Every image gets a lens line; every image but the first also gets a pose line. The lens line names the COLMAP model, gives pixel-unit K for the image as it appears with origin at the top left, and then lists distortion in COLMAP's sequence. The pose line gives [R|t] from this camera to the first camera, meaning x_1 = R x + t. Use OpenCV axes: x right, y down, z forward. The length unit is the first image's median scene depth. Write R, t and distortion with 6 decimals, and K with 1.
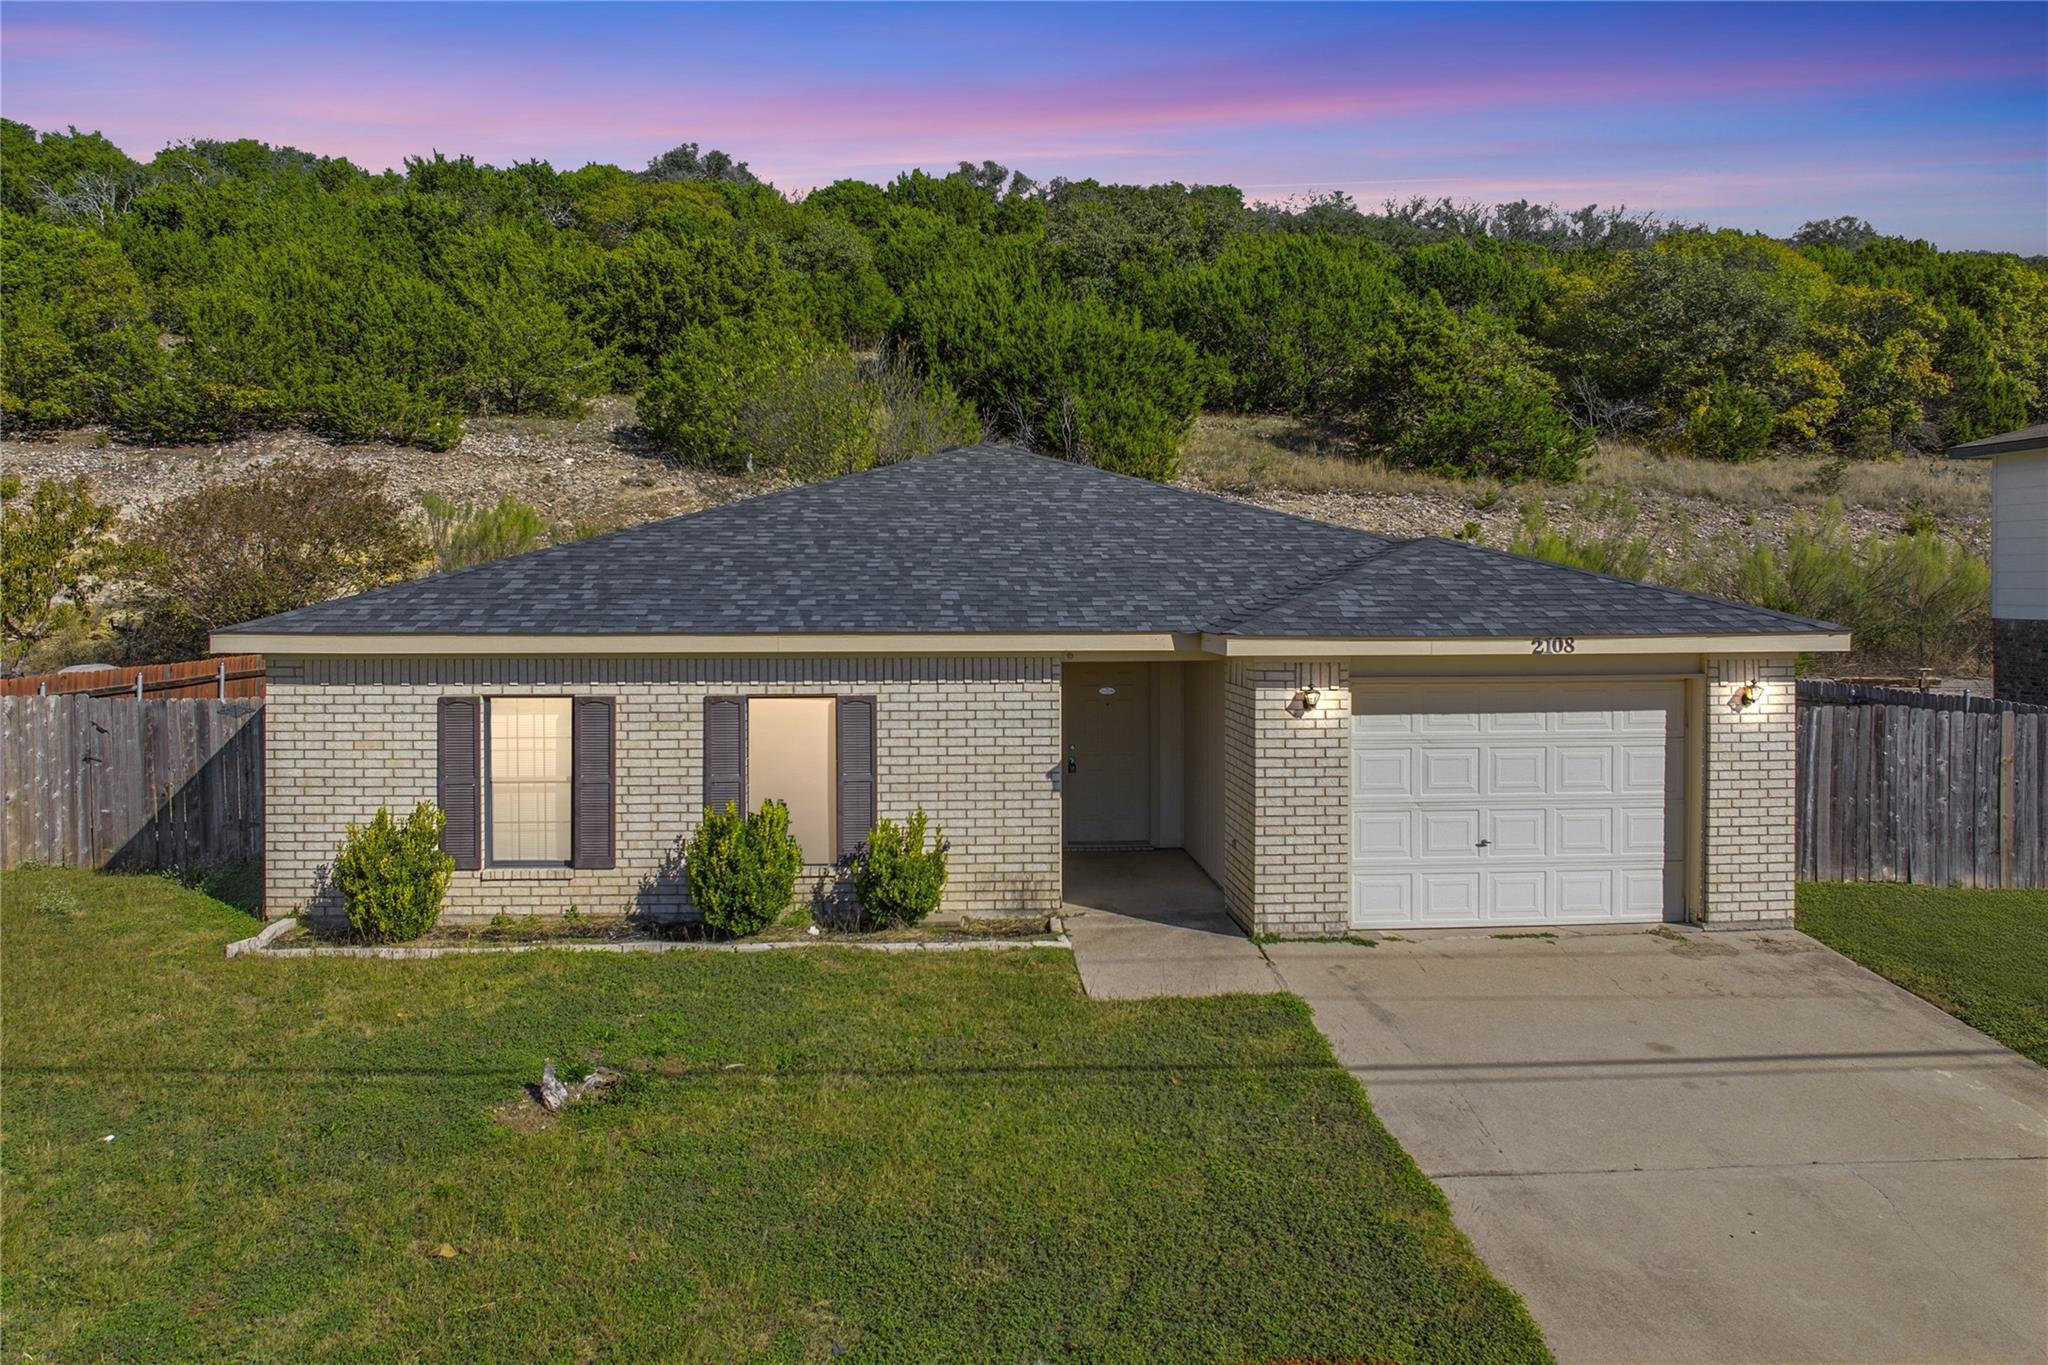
lens RADIAL K [[1418.7, 0, 1044.8], [0, 1418.7, 581.5], [0, 0, 1]] dist [-0.059031, 0.022373]
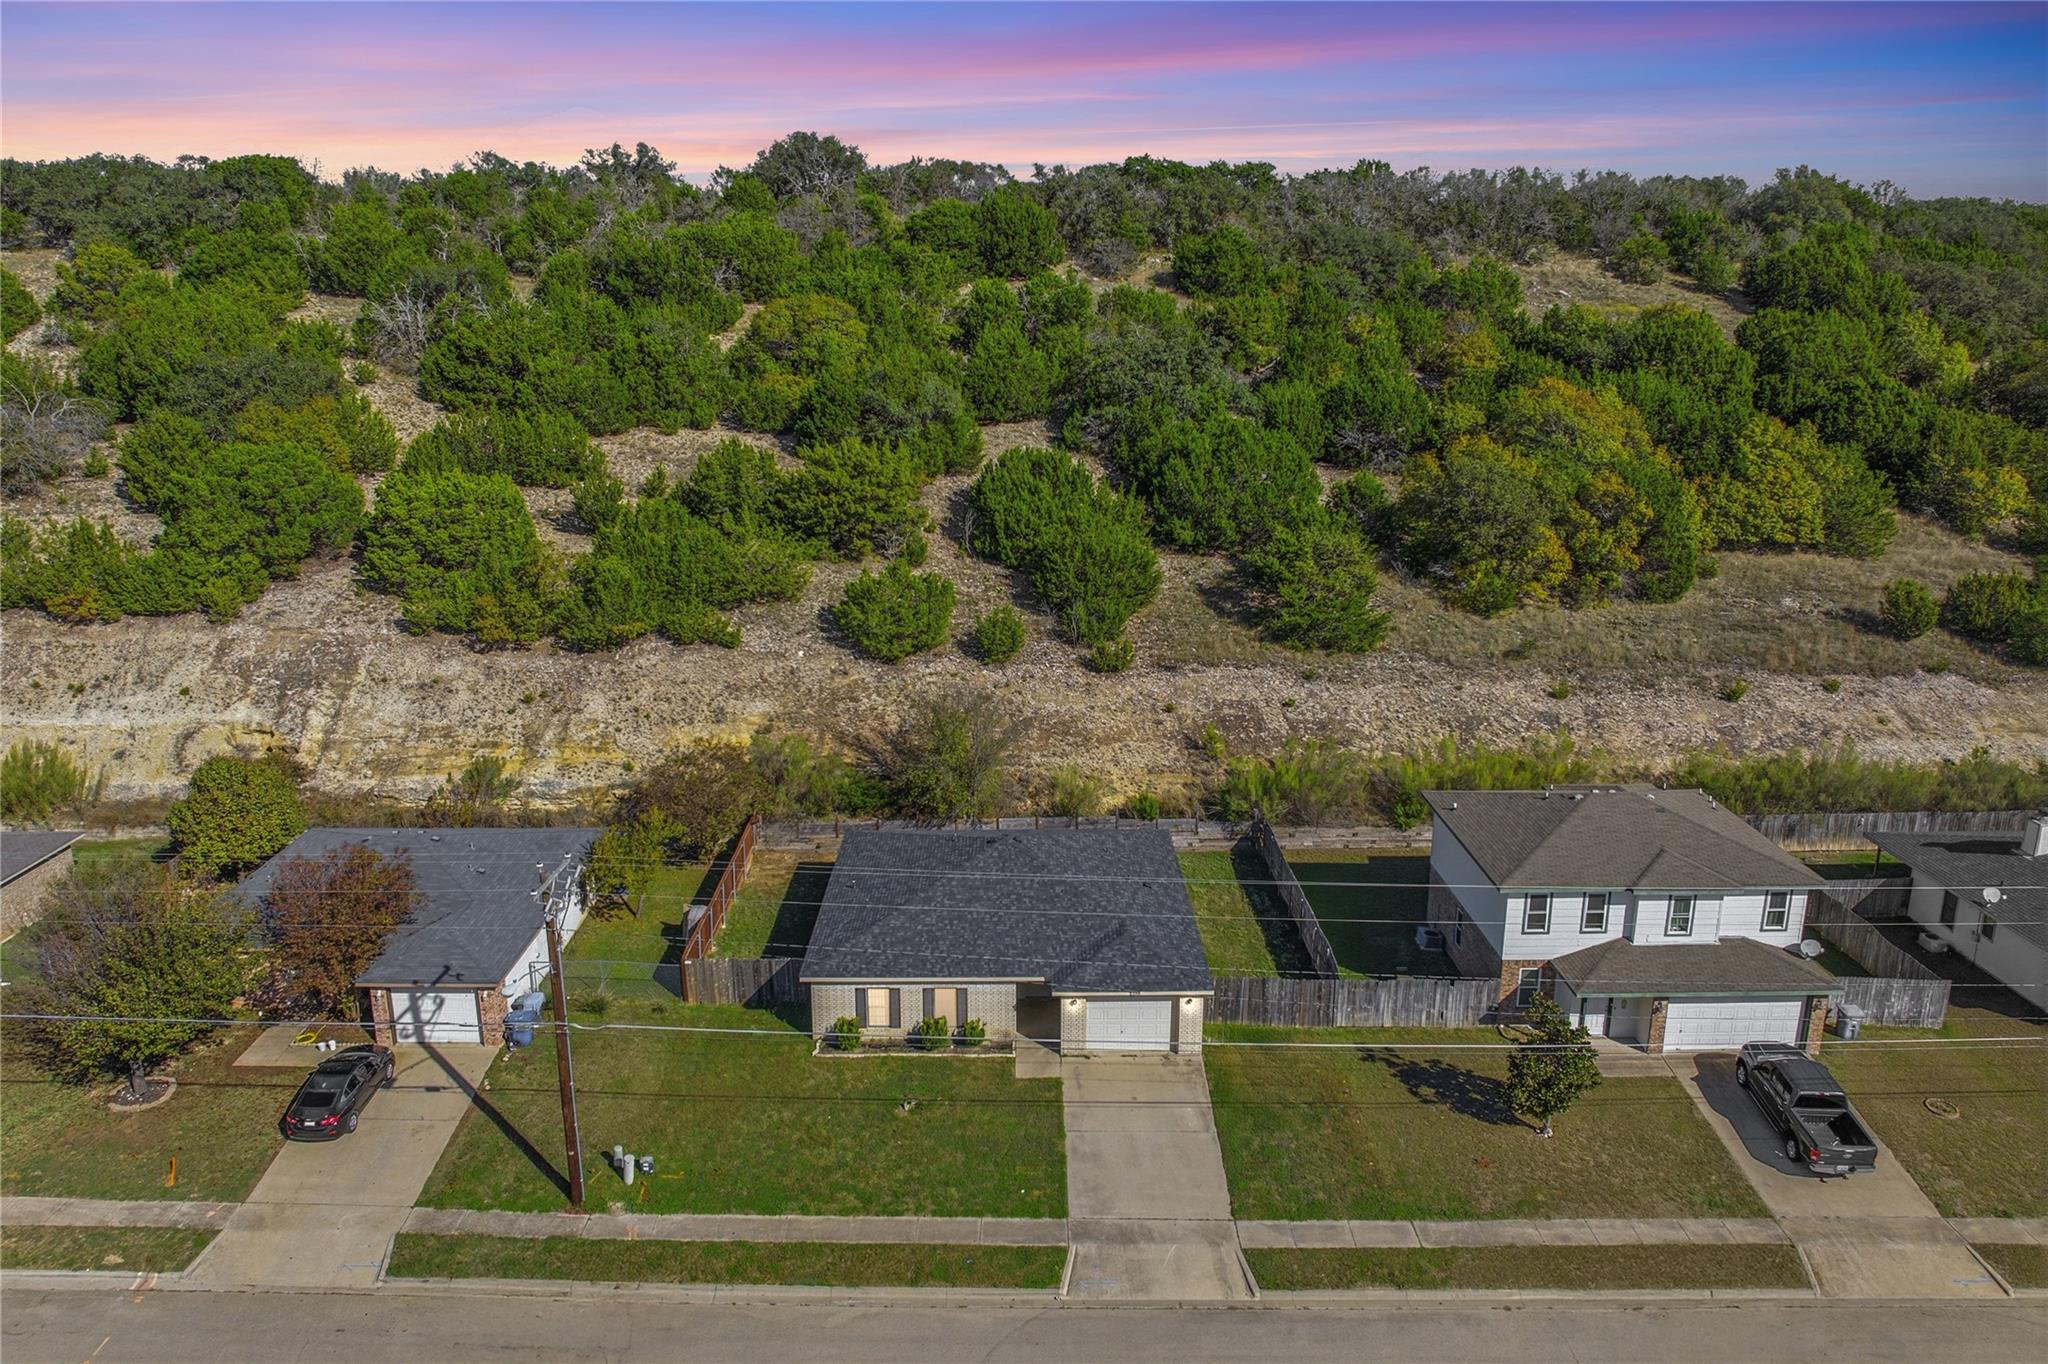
lens RADIAL K [[1427.3, 0, 1048.7], [0, 1427.3, 681.7], [0, 0, 1]] dist [-0.054012, 0.010647]
pose [[0.997721, 0.014496, -0.065892, 0.098753], [0.003927, 0.962512, 0.271212, -0.505739], [0.067353, -0.270853, 0.960261, -0.706460]]
